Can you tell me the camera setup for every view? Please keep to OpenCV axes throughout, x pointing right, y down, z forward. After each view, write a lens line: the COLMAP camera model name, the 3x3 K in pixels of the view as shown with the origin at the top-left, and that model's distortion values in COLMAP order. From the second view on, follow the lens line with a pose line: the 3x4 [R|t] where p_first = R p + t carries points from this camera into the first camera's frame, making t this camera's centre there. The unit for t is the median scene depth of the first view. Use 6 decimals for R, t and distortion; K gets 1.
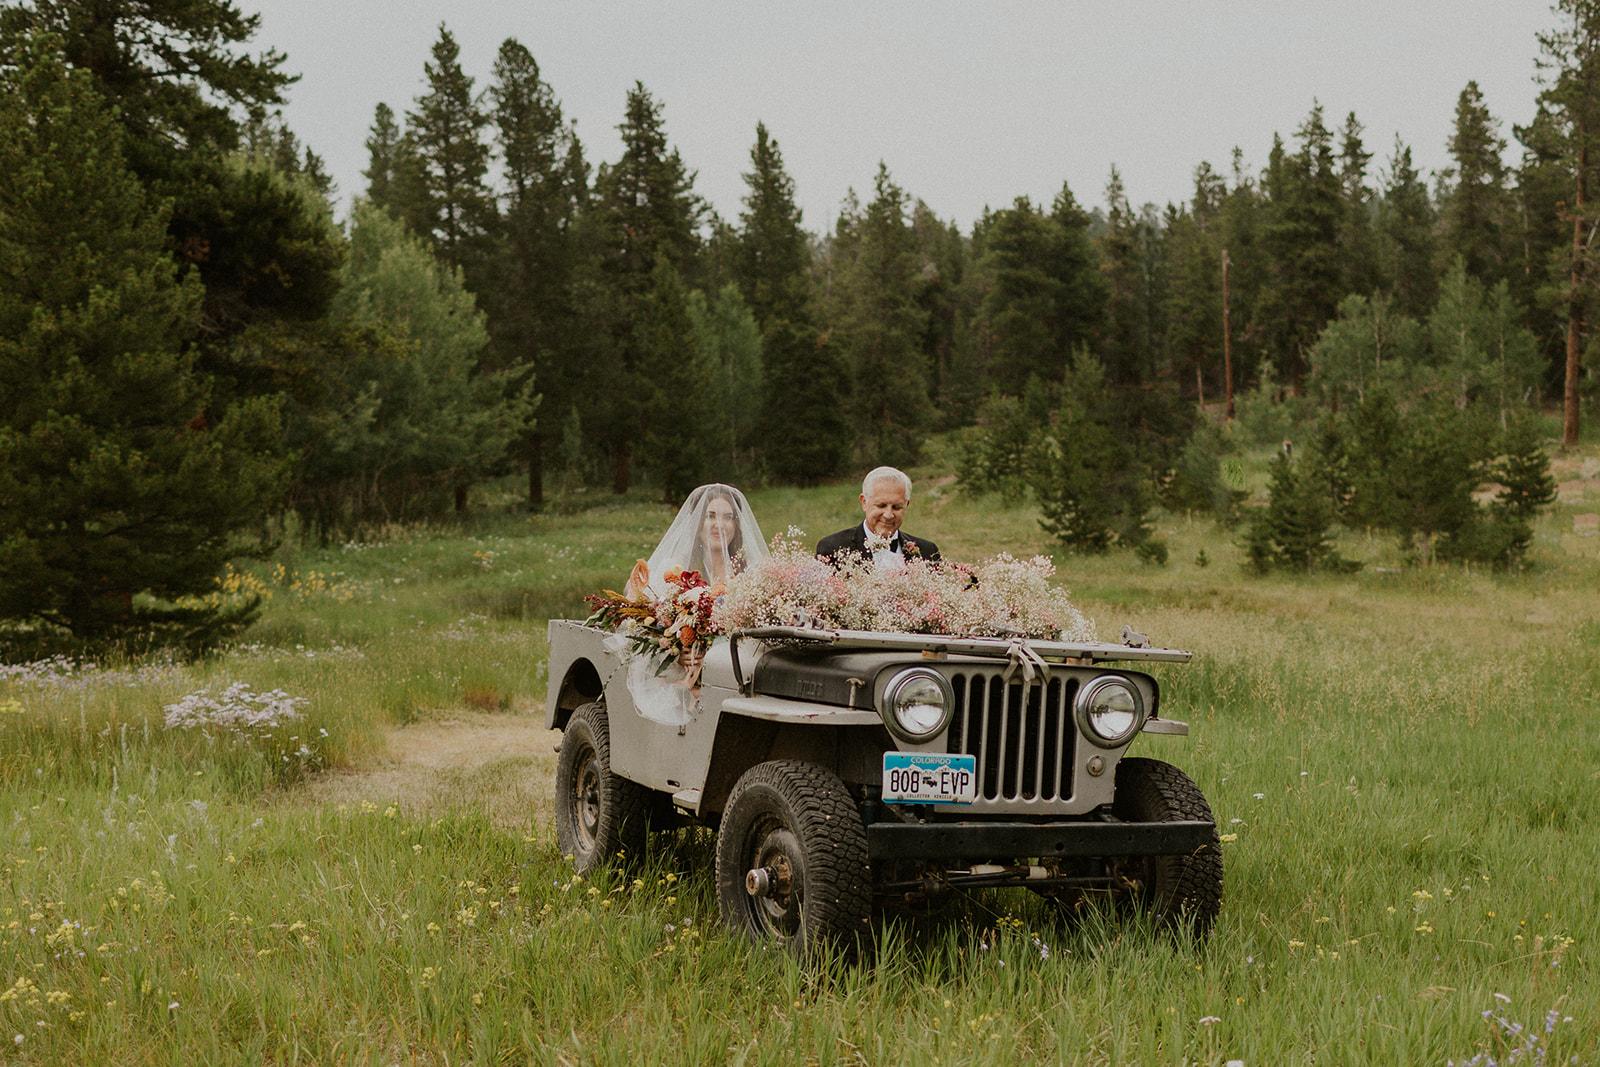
lens RADIAL K [[1343.0, 0, 800.0], [0, 1343.0, 533.5], [0, 0, 1]] dist [0.004447, -0.002966]
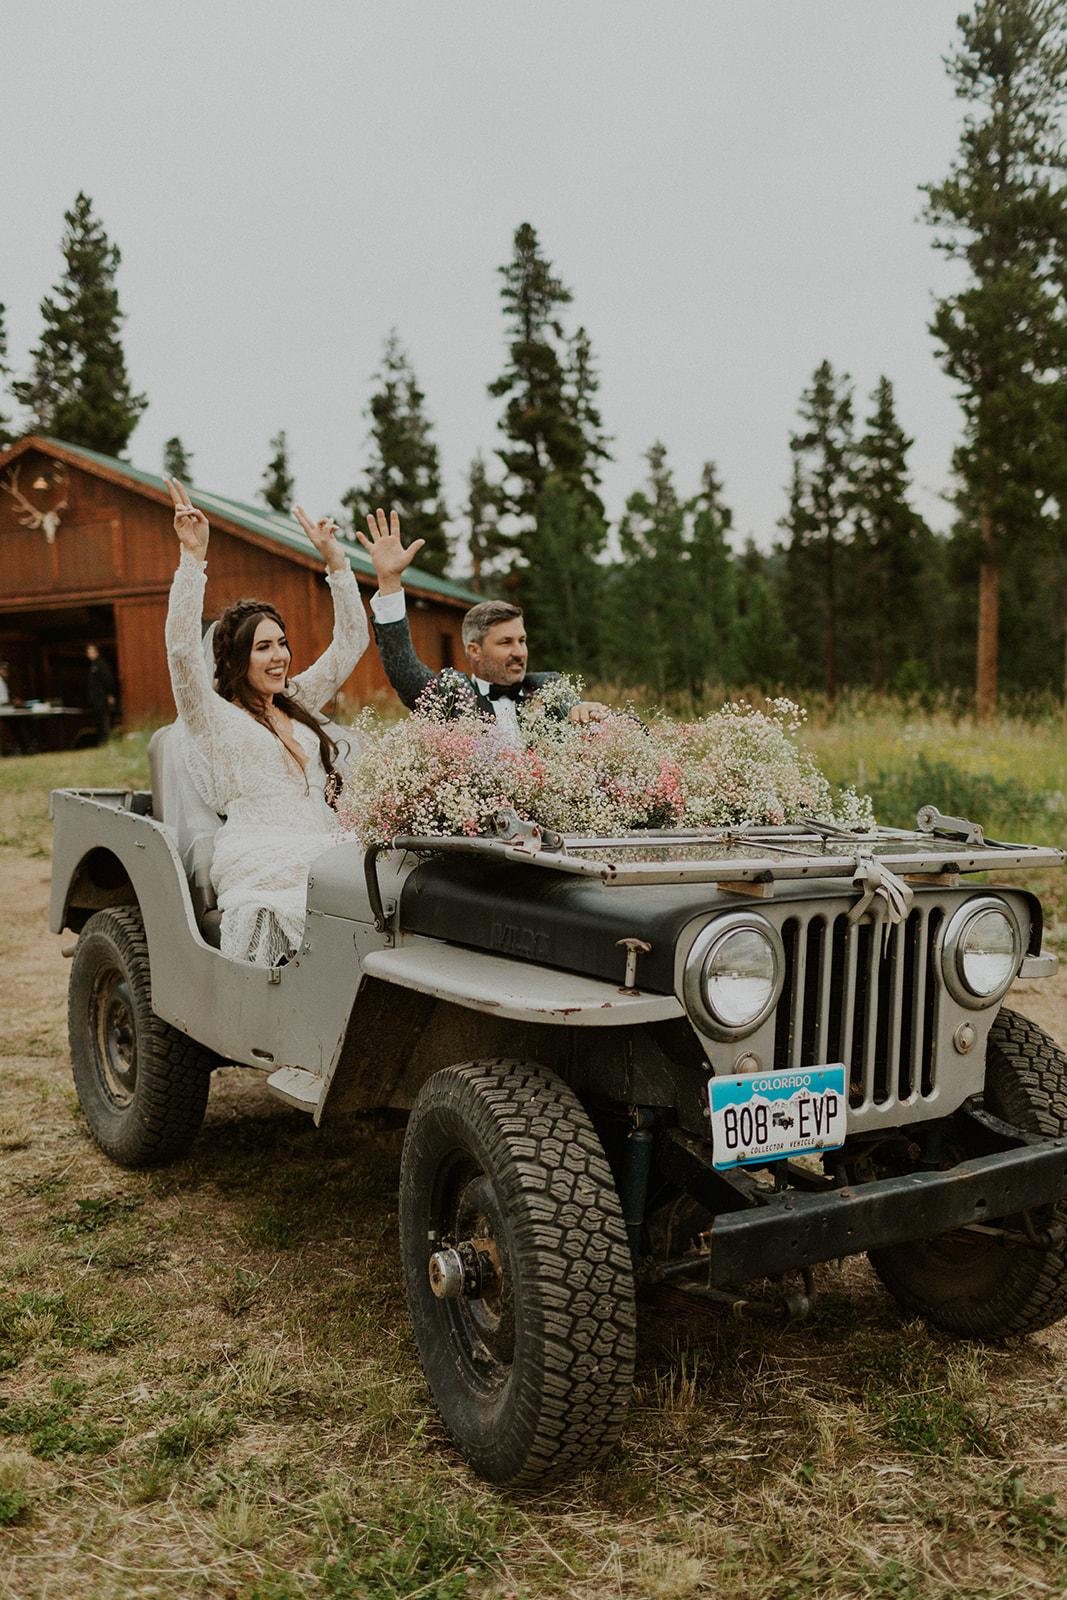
lens RADIAL K [[1343.0, 0, 537.5], [0, 1343.0, 771.7], [0, 0, 1]] dist [0.004447, -0.002966]
pose [[0.985281, -0.026527, 0.168871, -0.090467], [0.013049, 0.996675, 0.080430, -0.009121], [-0.170443, -0.077043, 0.982351, 0.432114]]
